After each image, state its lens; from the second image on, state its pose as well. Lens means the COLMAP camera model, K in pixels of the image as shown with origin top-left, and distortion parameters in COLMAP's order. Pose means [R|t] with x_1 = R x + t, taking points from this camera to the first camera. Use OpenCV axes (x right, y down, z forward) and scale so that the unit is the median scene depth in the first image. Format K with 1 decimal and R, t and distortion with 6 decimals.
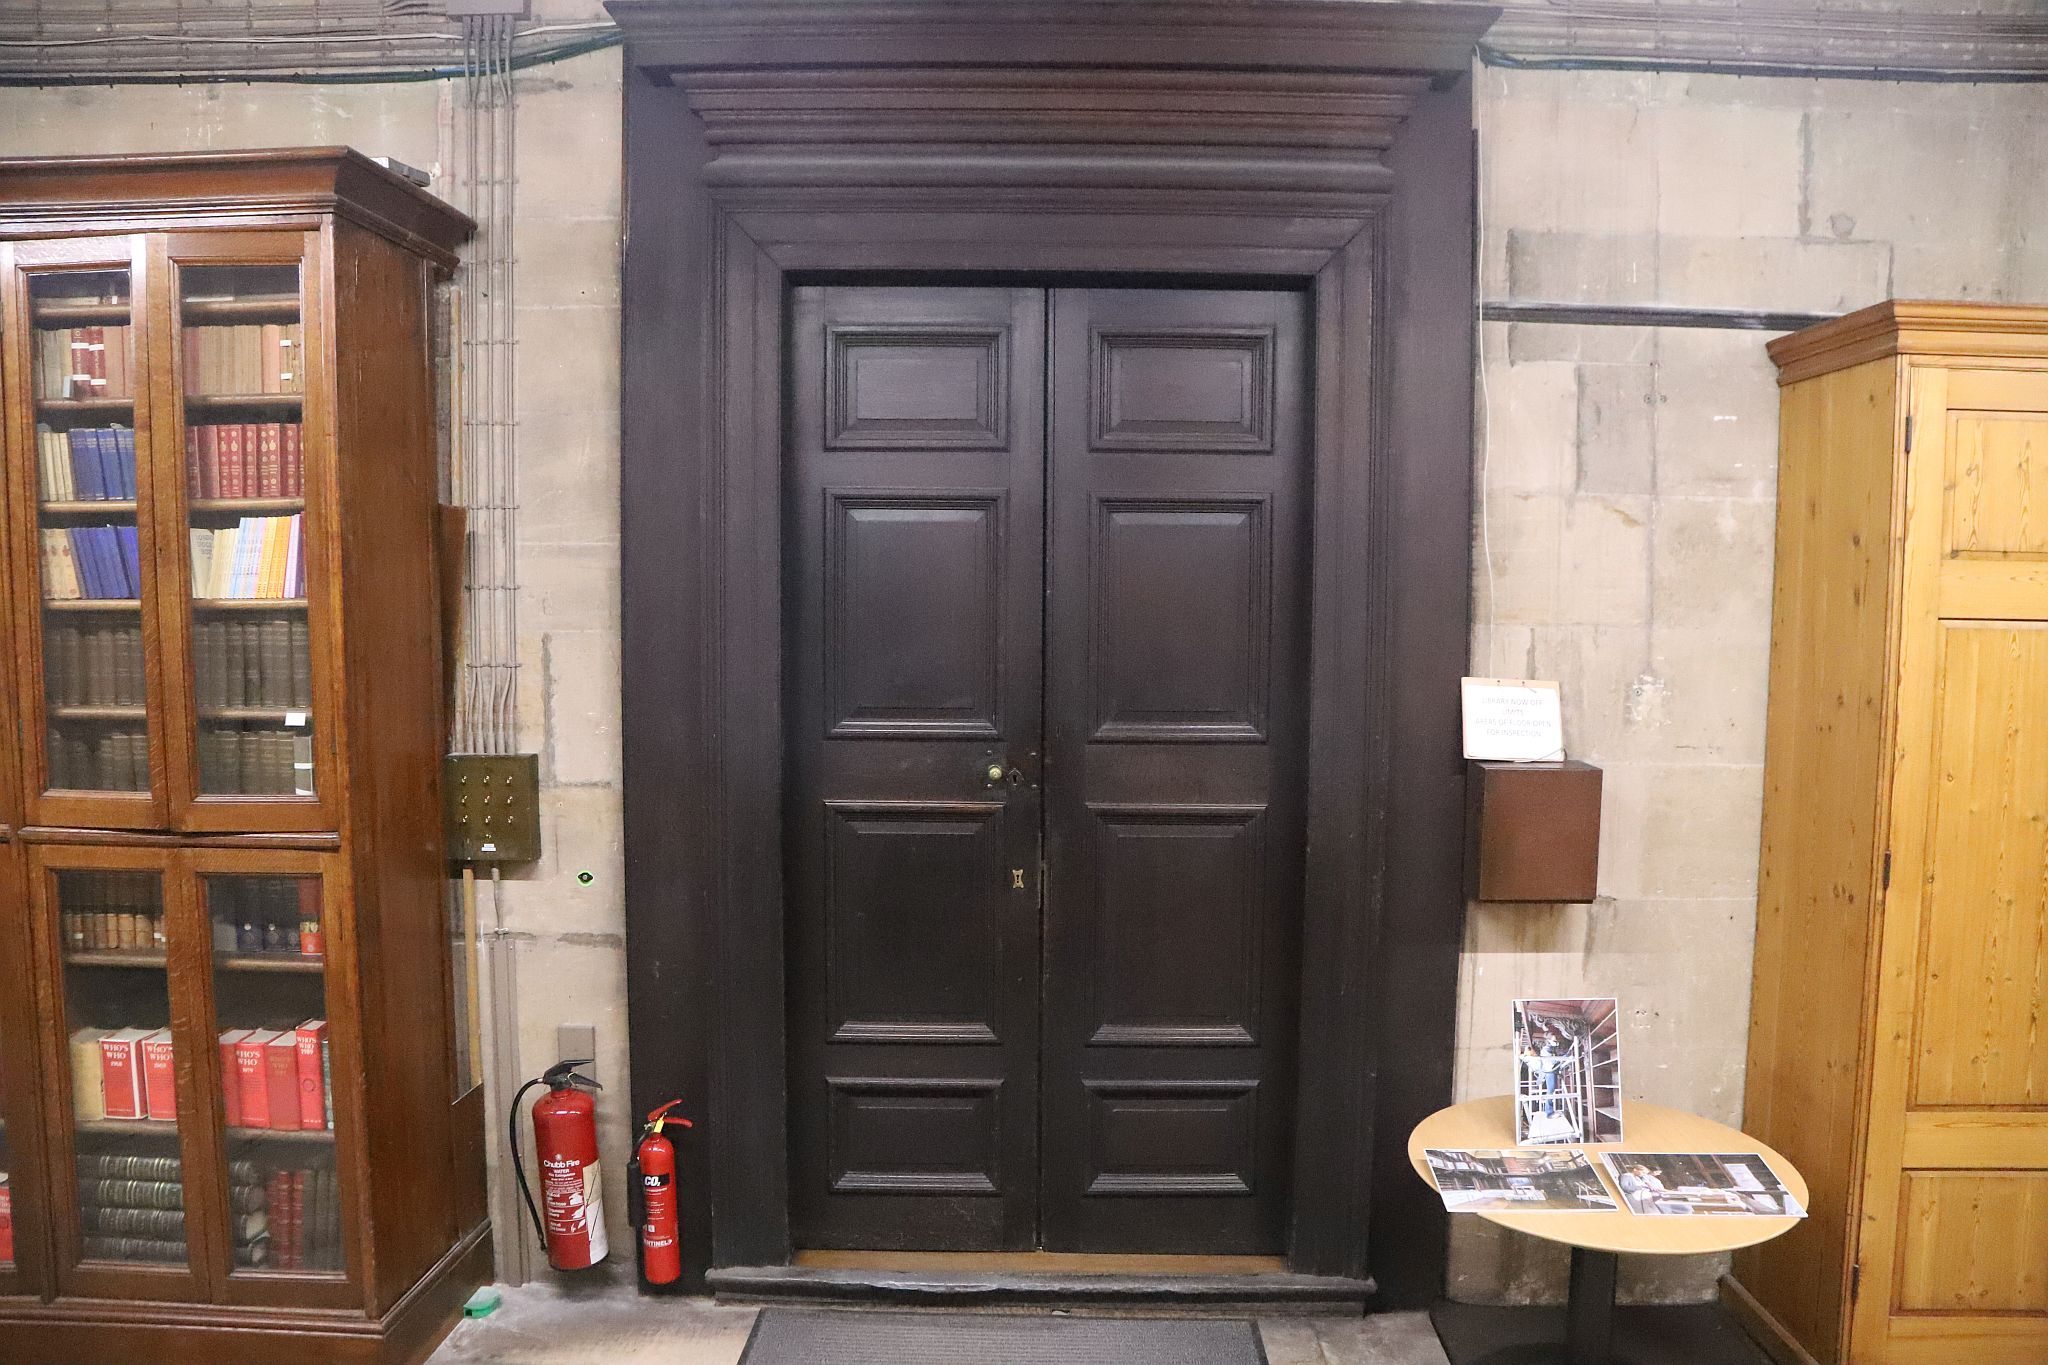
lens RADIAL K [[1452.8, 0, 1023.5], [0, 1452.8, 691.9], [0, 0, 1]] dist [-0.013258, -0.001351]
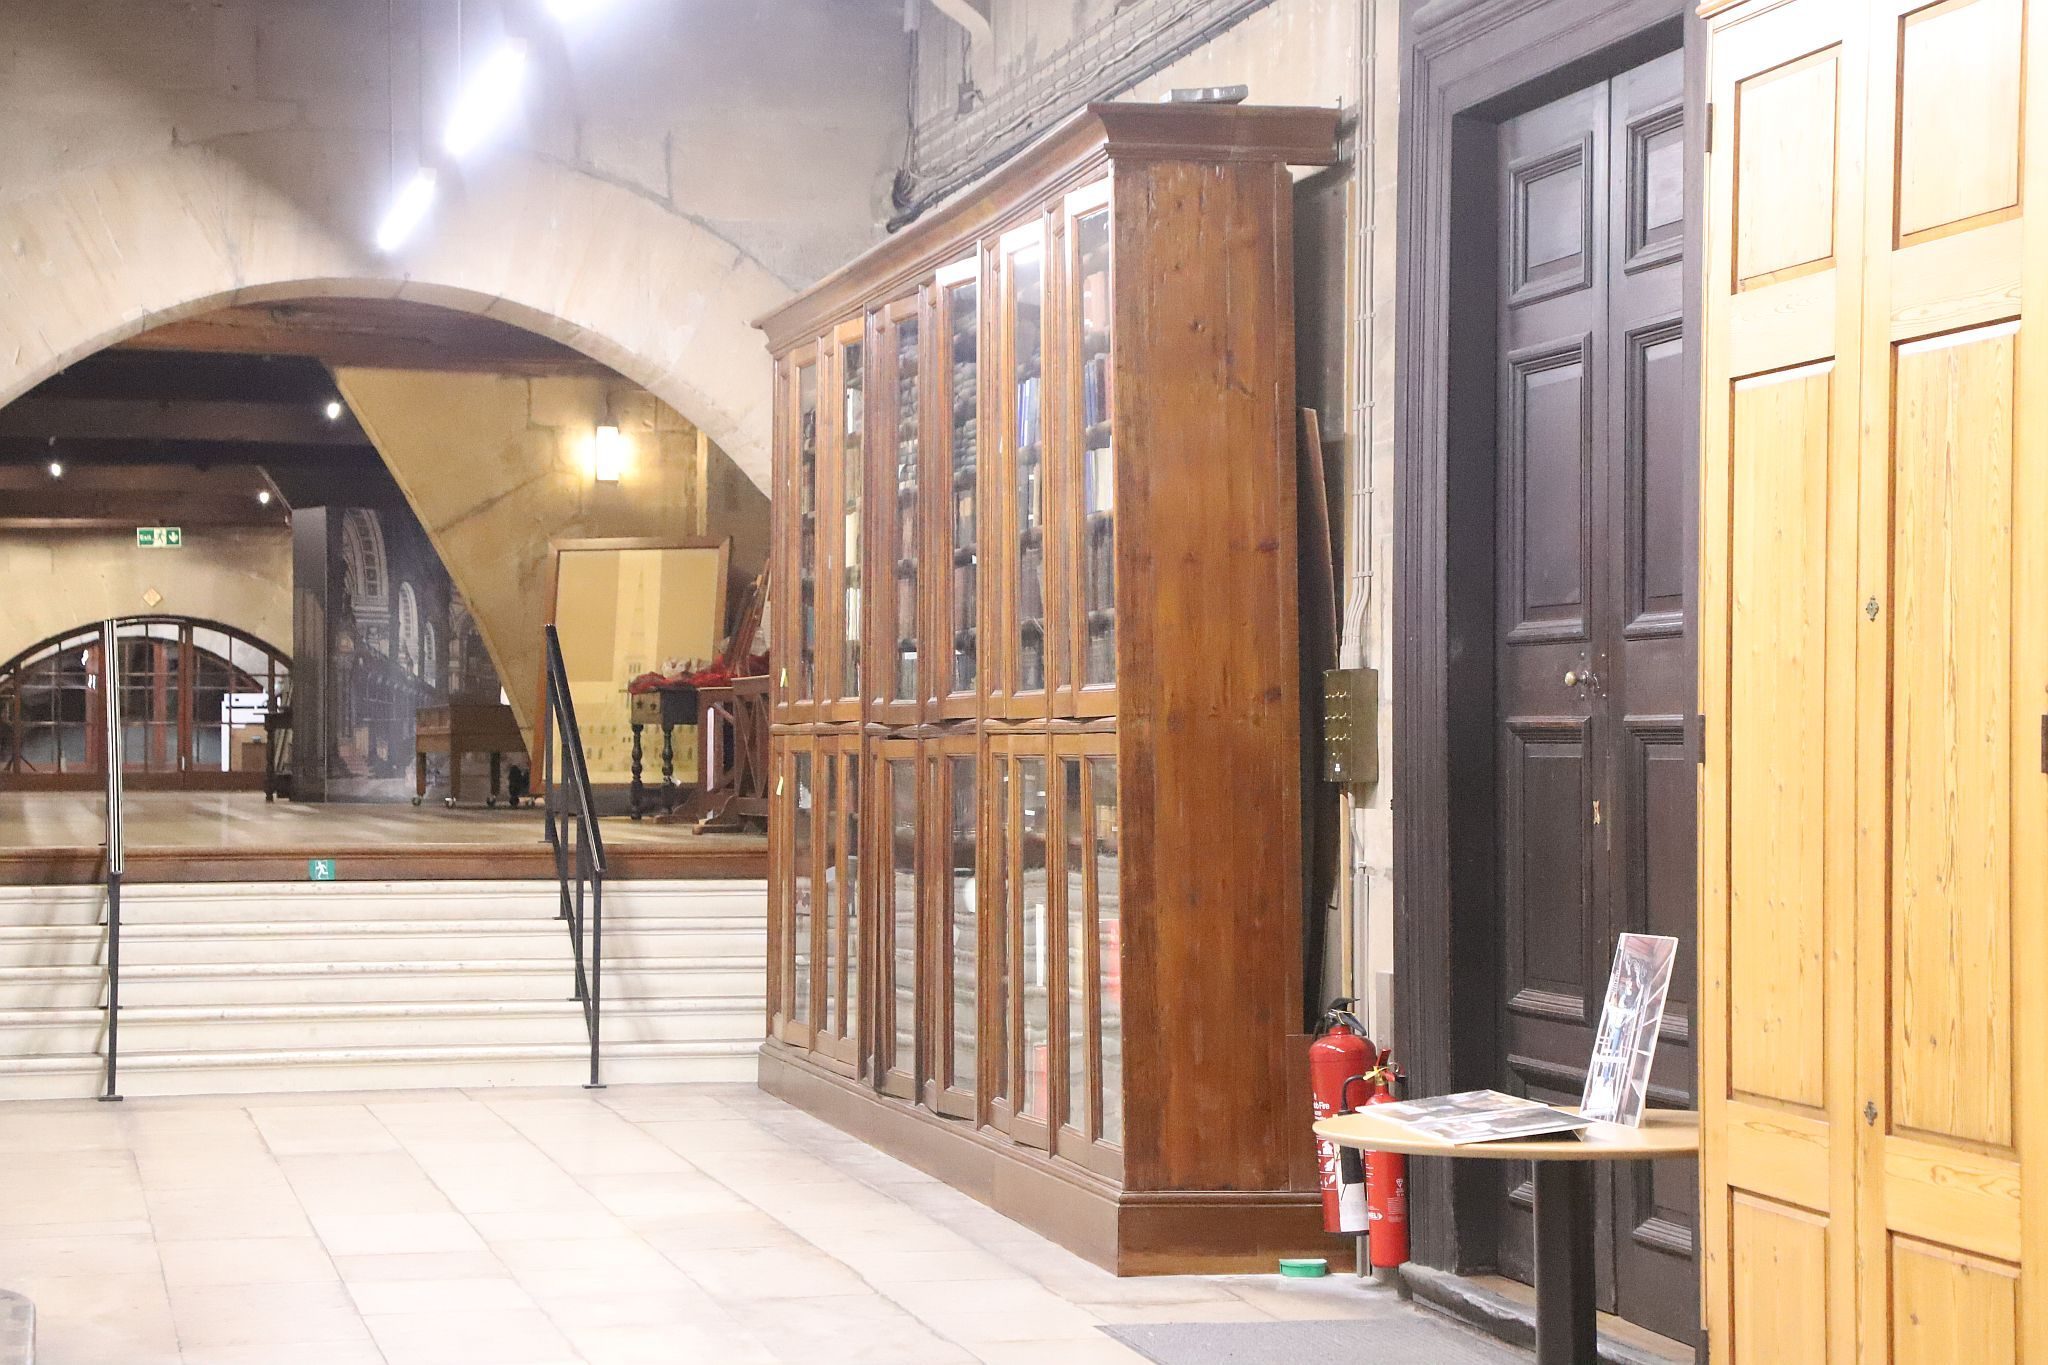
lens RADIAL K [[4341.4, 0, 1023.8], [0, 4341.4, 684.2], [0, 0, 1]] dist [0.046506, 0.000000]
pose [[0.243447, -0.020686, -0.969694, 2.450844], [-0.074930, 0.996384, -0.040067, 0.197669], [0.967015, 0.082413, 0.241017, 0.150251]]
